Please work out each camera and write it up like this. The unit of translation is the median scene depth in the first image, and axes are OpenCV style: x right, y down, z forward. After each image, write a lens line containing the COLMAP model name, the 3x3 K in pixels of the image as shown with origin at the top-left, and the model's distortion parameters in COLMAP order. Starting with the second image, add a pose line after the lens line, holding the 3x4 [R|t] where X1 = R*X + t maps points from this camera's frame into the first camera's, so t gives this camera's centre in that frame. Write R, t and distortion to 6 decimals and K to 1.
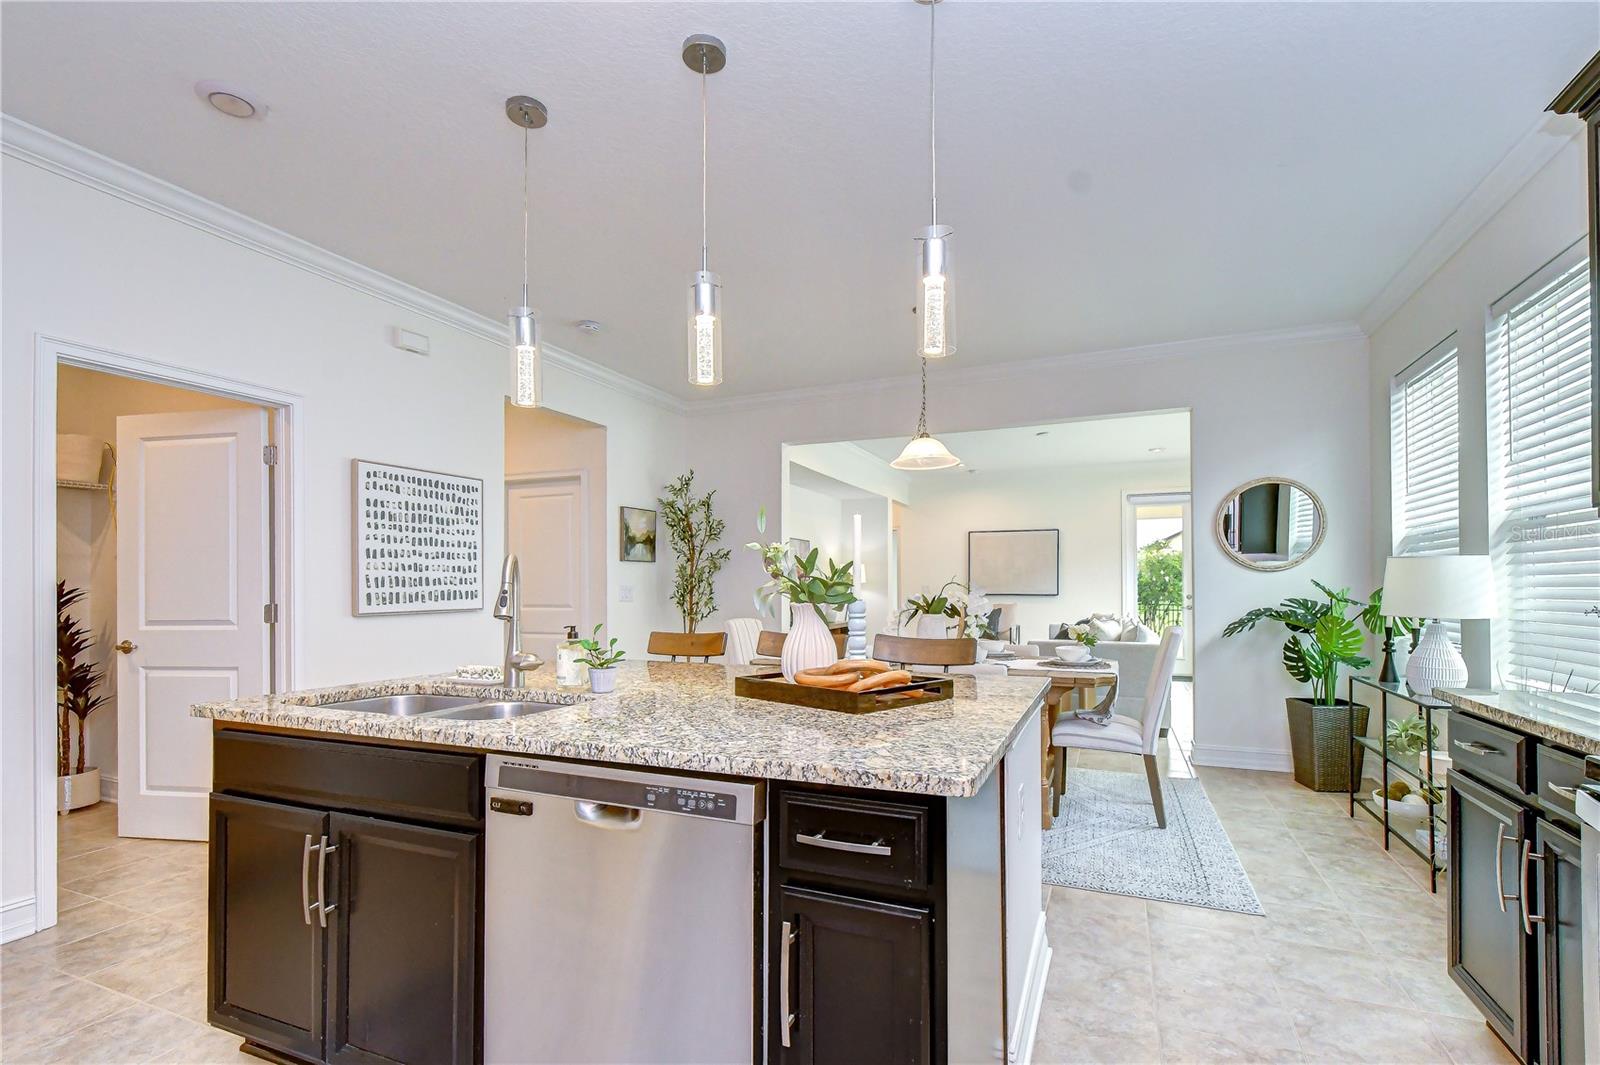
lens RADIAL K [[736.0, 0, 809.6], [0, 736.0, 590.3], [0, 0, 1]] dist [0.001894, 0.000117]
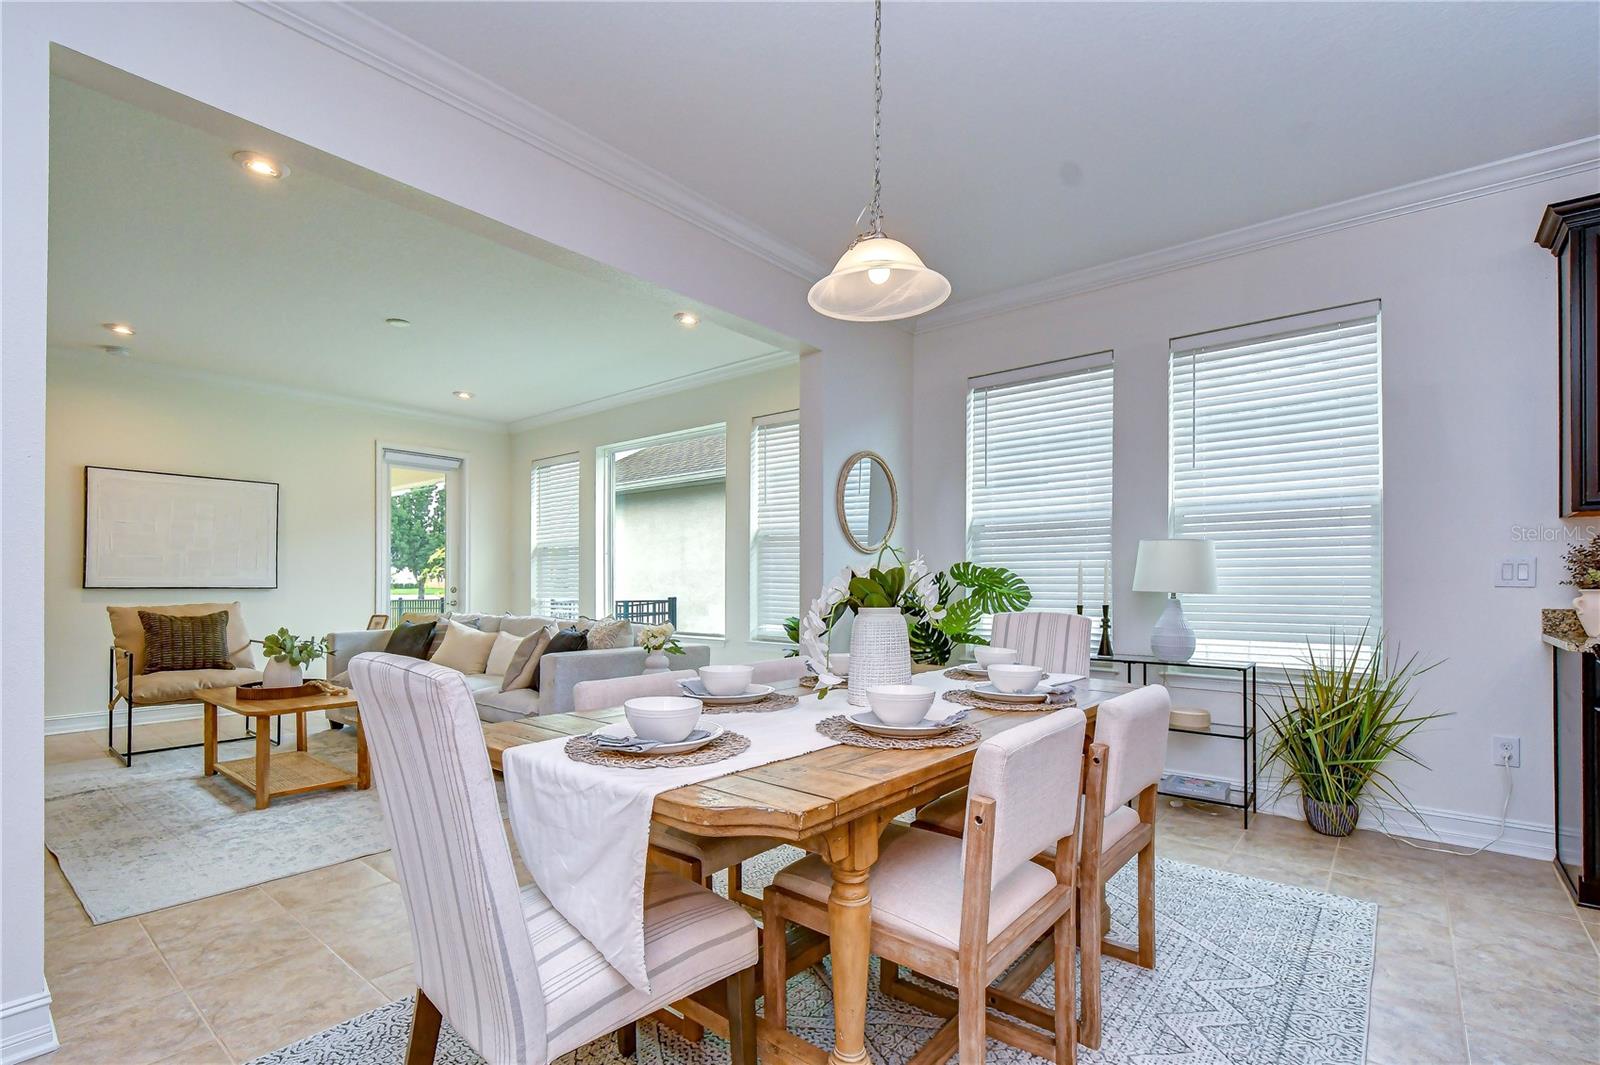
lens RADIAL K [[731.3, 0, 803.0], [0, 731.3, 577.2], [0, 0, 1]] dist [0.002036, -0.009594]
pose [[0.297028, 0.013988, 0.954766, -0.457017], [0.001632, 0.999884, -0.015157, 0.030367], [-0.954867, 0.006060, 0.296971, 1.340276]]
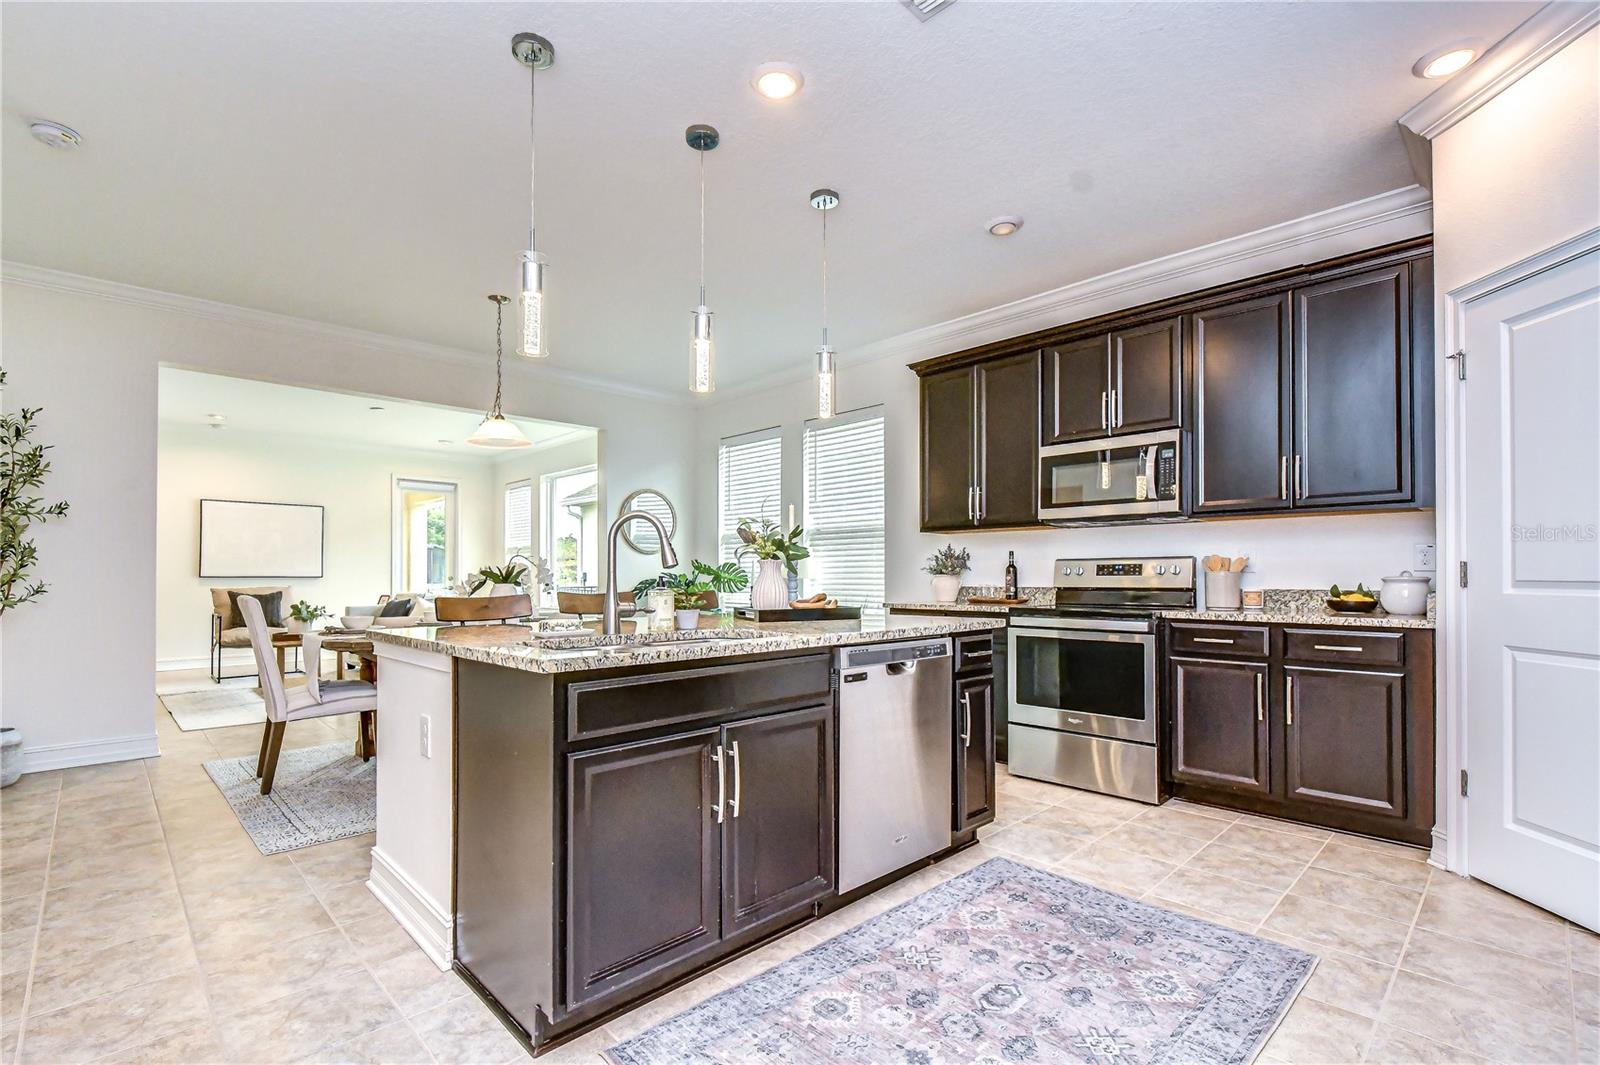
lens RADIAL K [[724.5, 0, 826.7], [0, 724.5, 565.5], [0, 0, 1]] dist [-0.018844, -0.000246]
pose [[0.378596, 0.009717, 0.925511, -0.928140], [0.007911, 0.999874, -0.013733, 0.036157], [-0.925528, 0.012521, 0.378472, 0.230769]]
